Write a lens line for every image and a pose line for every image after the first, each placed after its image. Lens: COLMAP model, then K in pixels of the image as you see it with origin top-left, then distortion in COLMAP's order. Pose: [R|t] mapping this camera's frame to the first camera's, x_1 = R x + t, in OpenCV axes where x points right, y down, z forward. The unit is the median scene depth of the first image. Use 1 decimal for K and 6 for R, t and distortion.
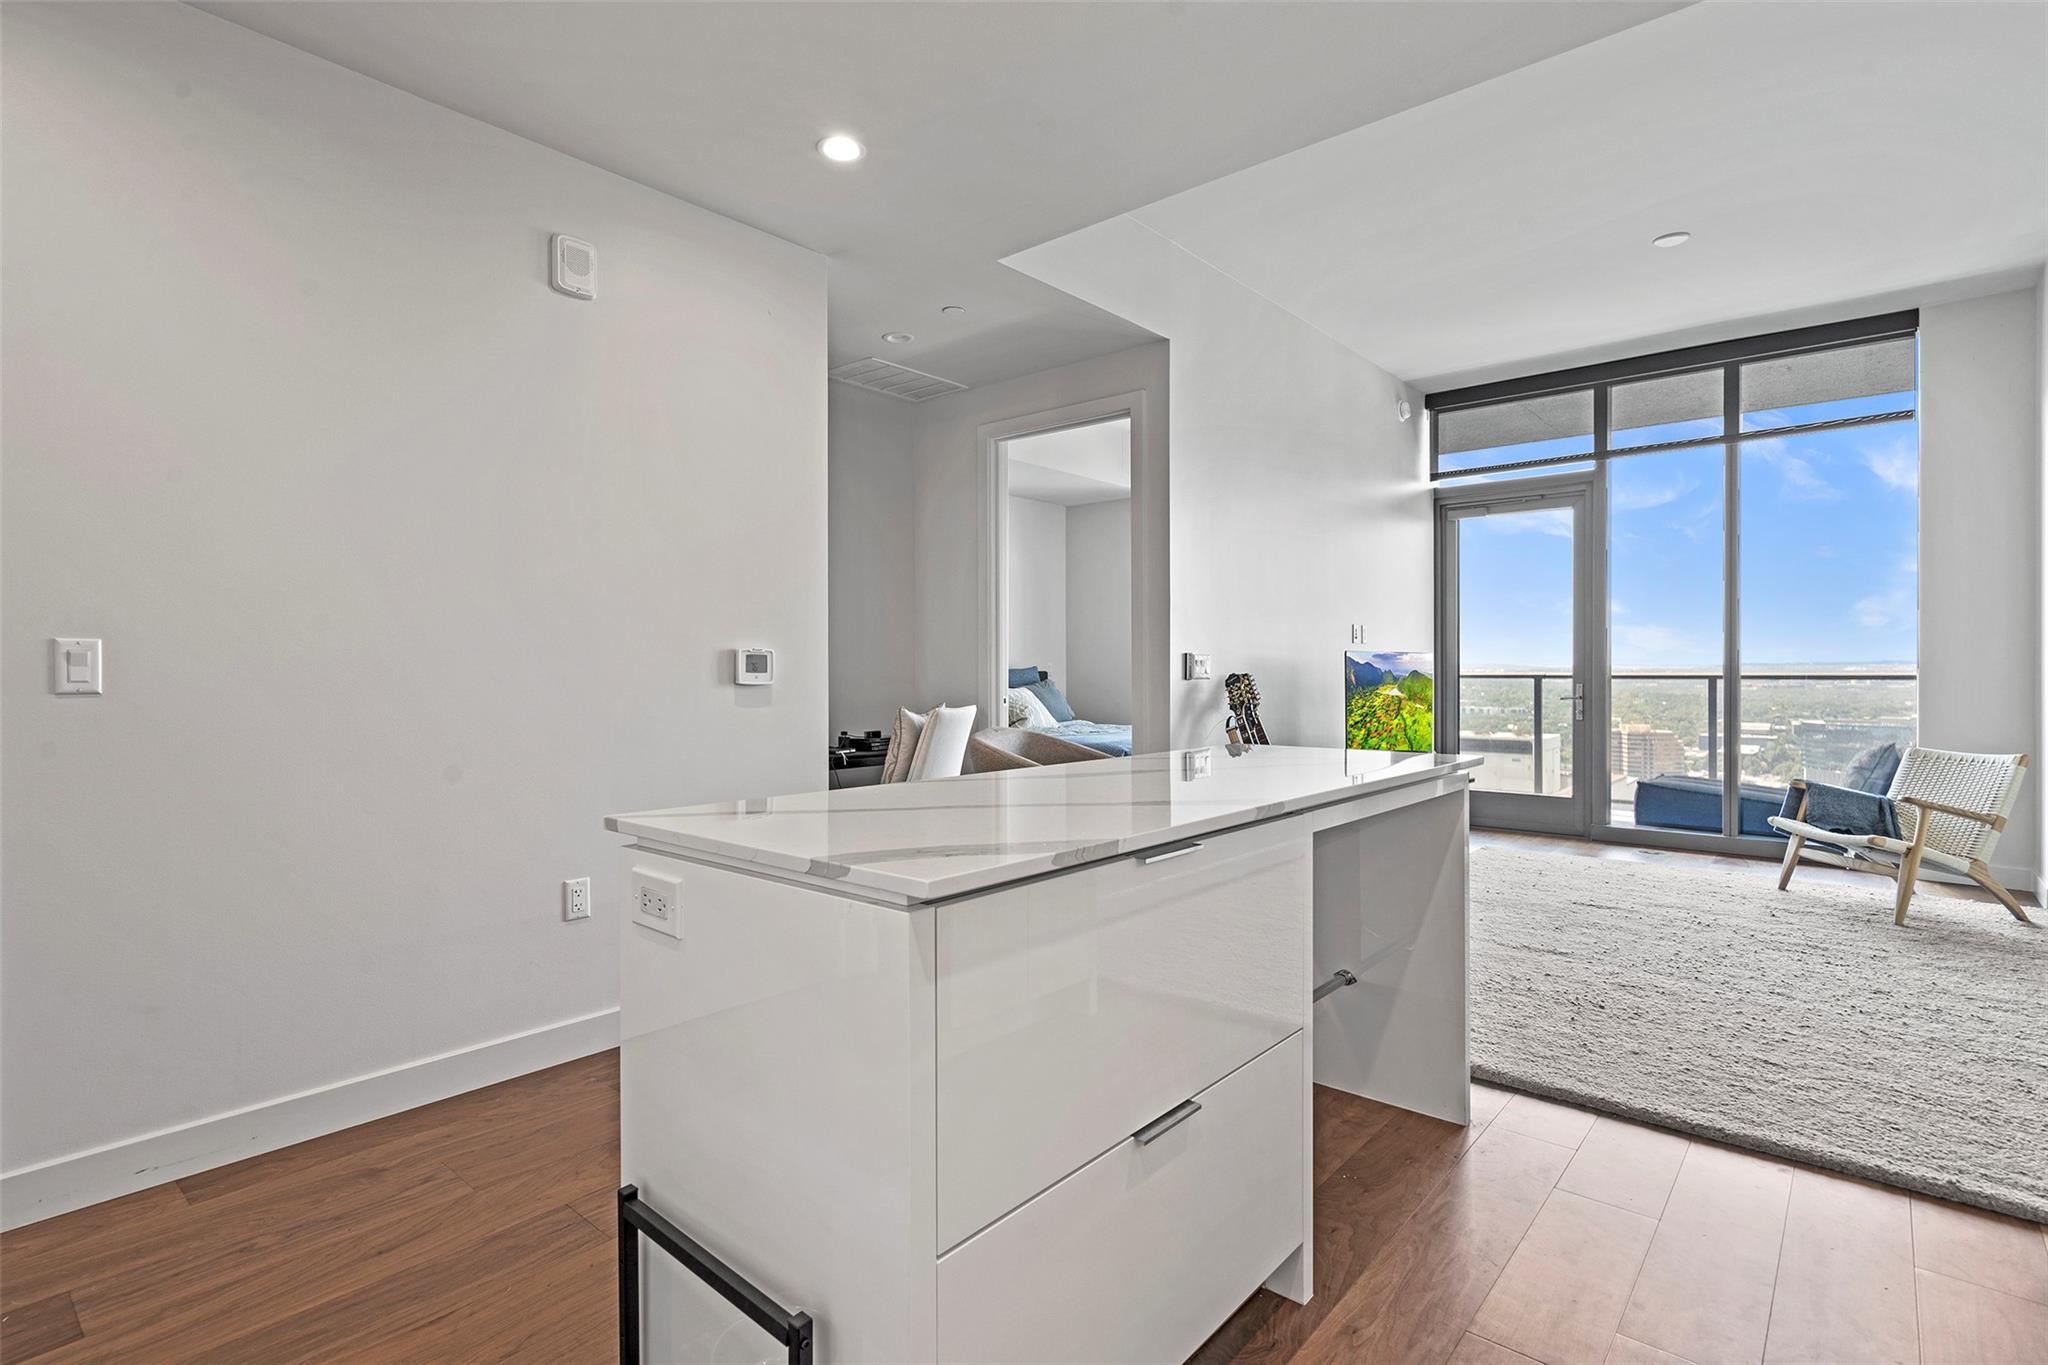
lens RADIAL K [[998.1, 0, 1019.1], [0, 998.1, 682.1], [0, 0, 1]] dist [-0.001707, 0.003936]
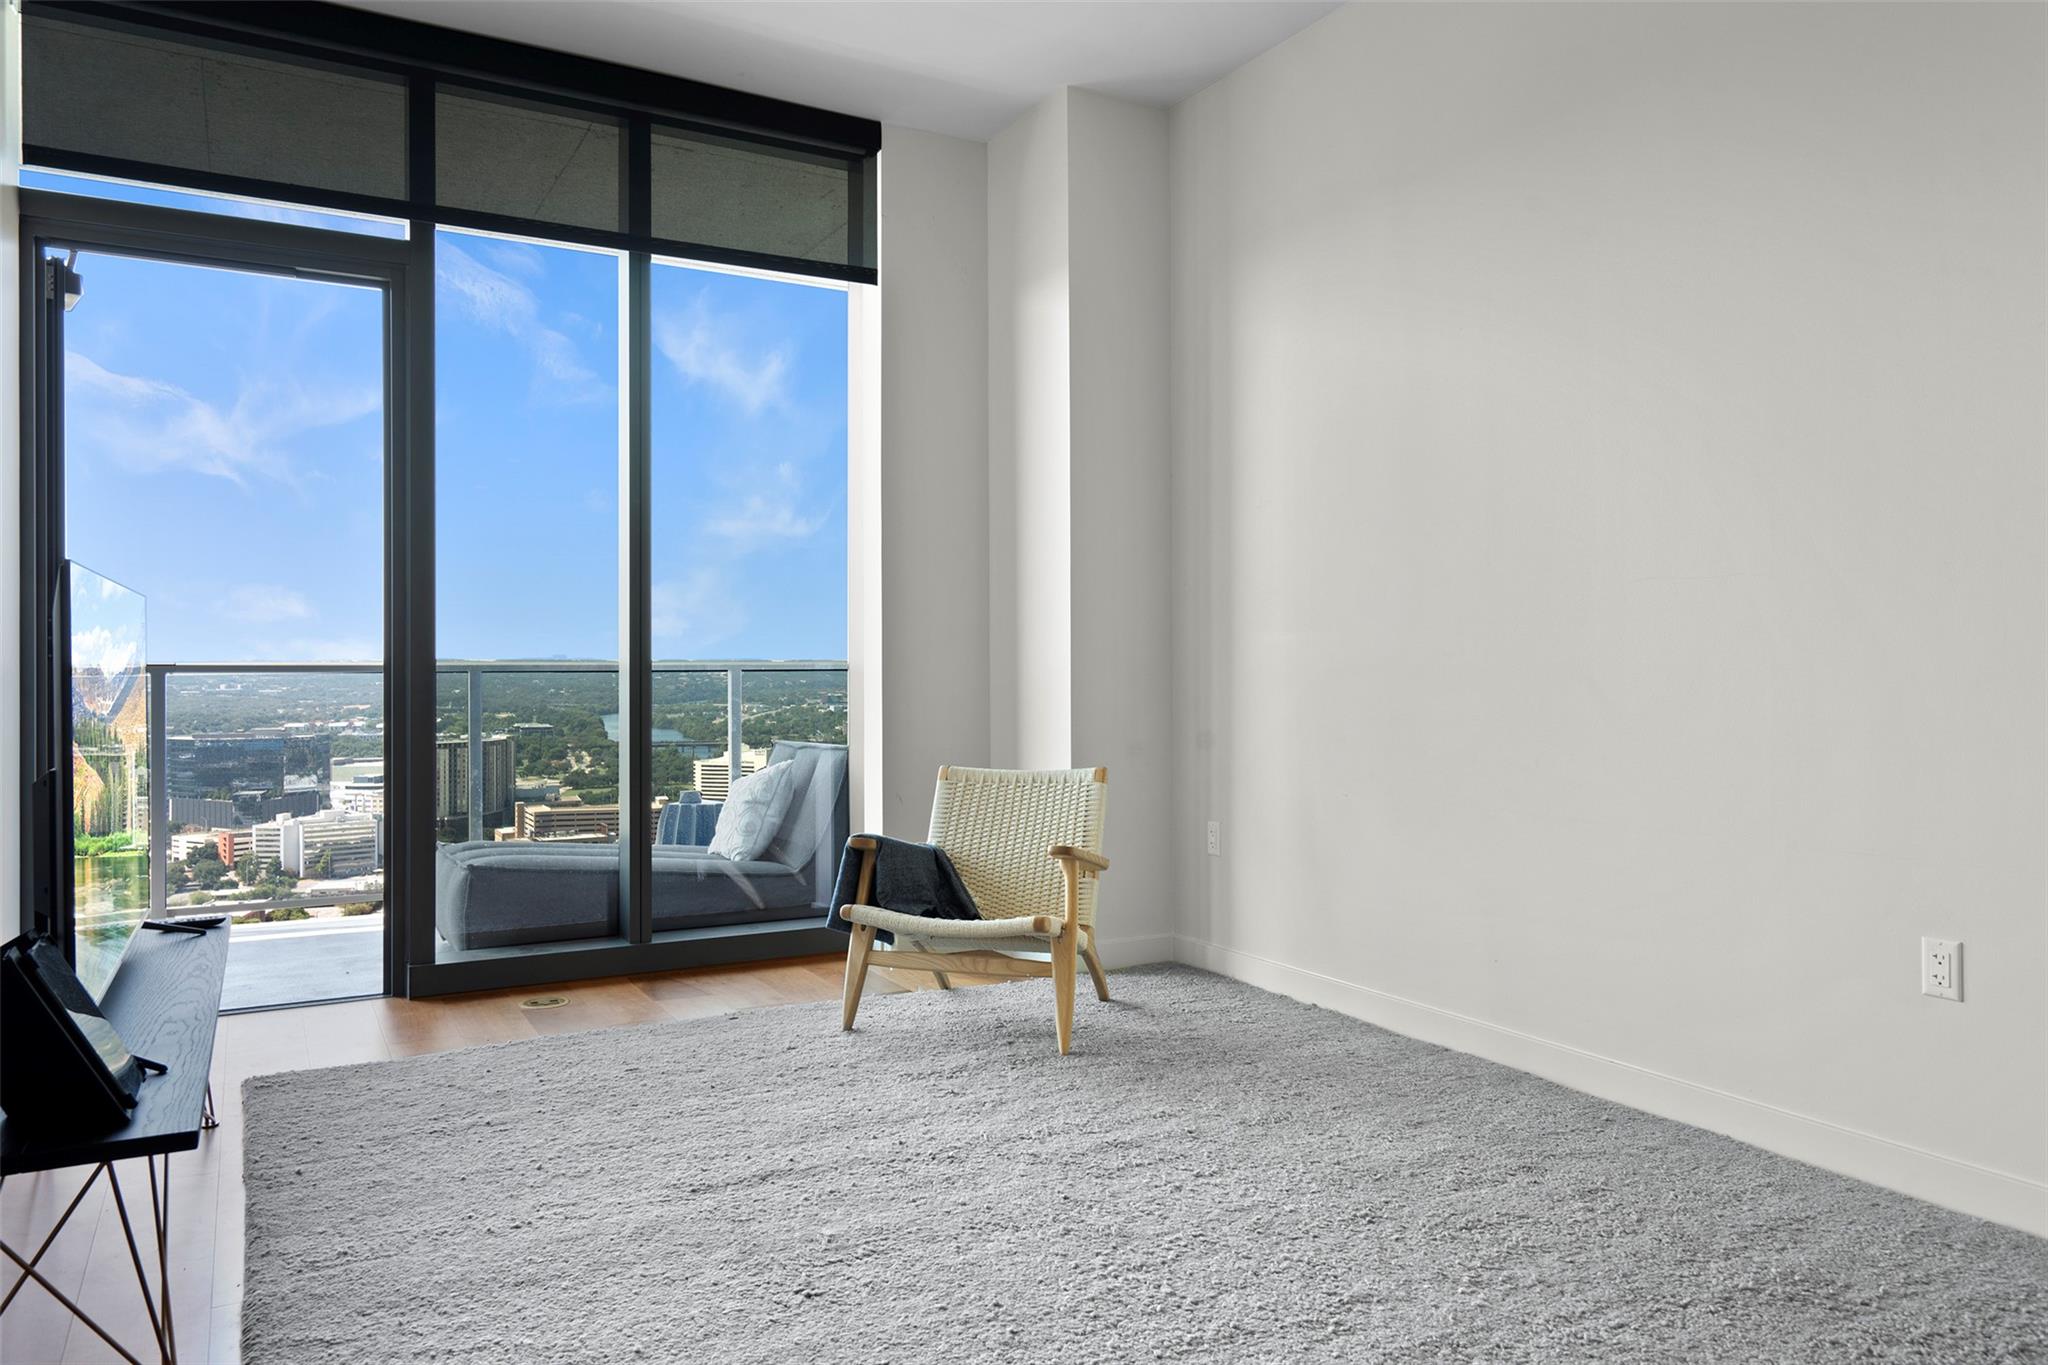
lens RADIAL K [[1390.5, 0, 1010.3], [0, 1390.5, 657.5], [0, 0, 1]] dist [0.009100, 0.011313]
pose [[0.351951, 0.008812, 0.935977, 0.045878], [0.012681, 0.999819, -0.014181, 0.006442], [-0.935932, 0.016860, 0.351776, 0.604658]]
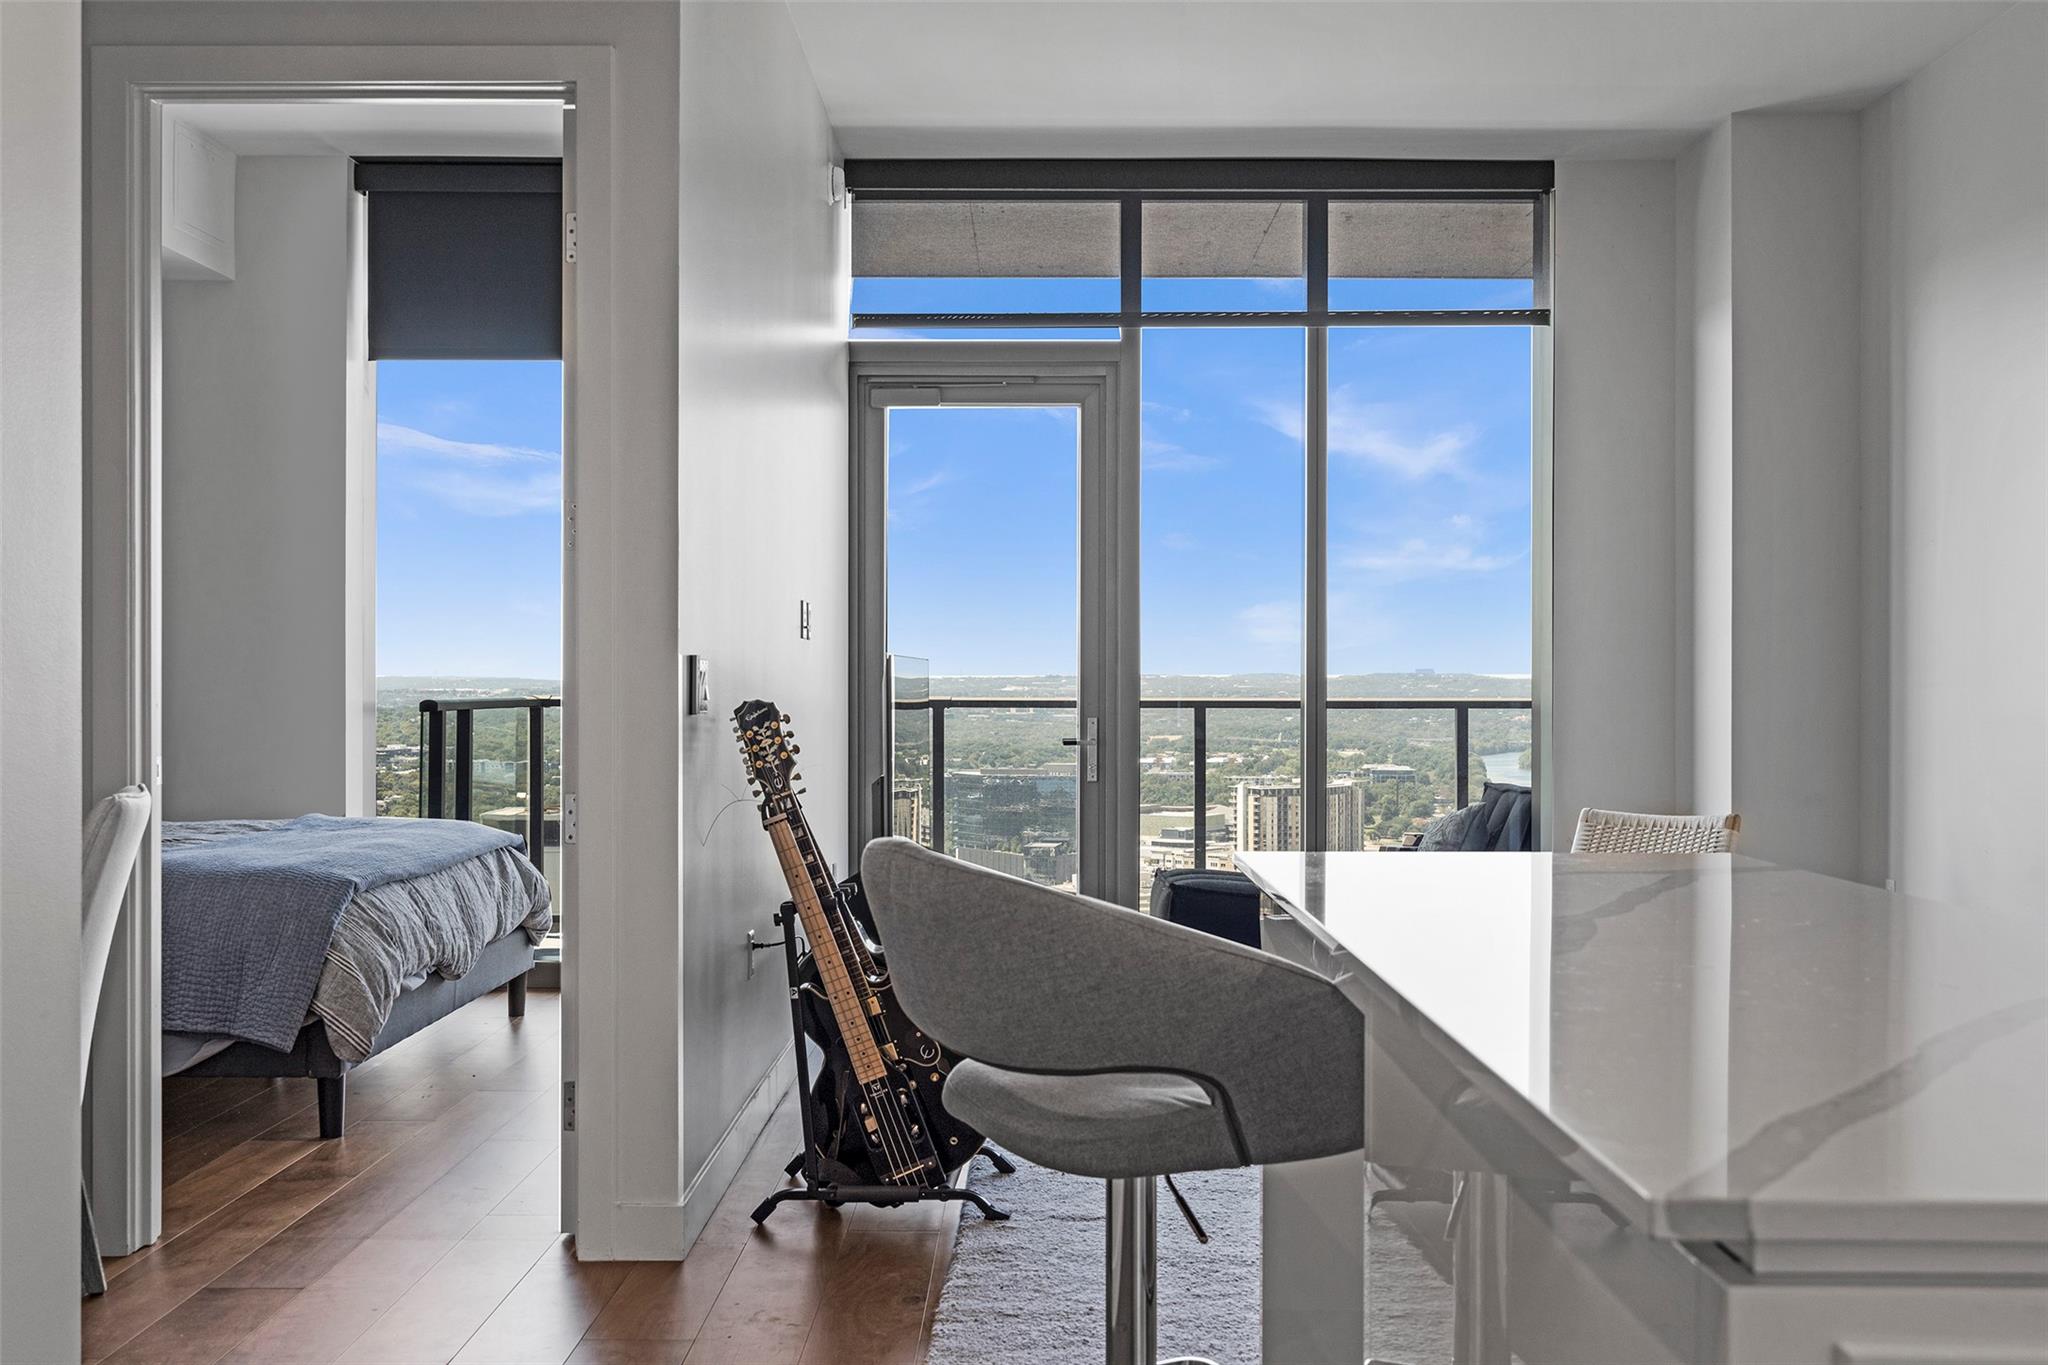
lens RADIAL K [[2037.1, 0, 994.9], [0, 2037.1, 705.2], [0, 0, 1]] dist [-0.001346, 0.000000]
pose [[0.772191, -0.000747, 0.635390, -0.276611], [0.002920, 0.999993, -0.002374, -0.002743], [-0.635384, 0.003688, 0.772187, 0.181485]]
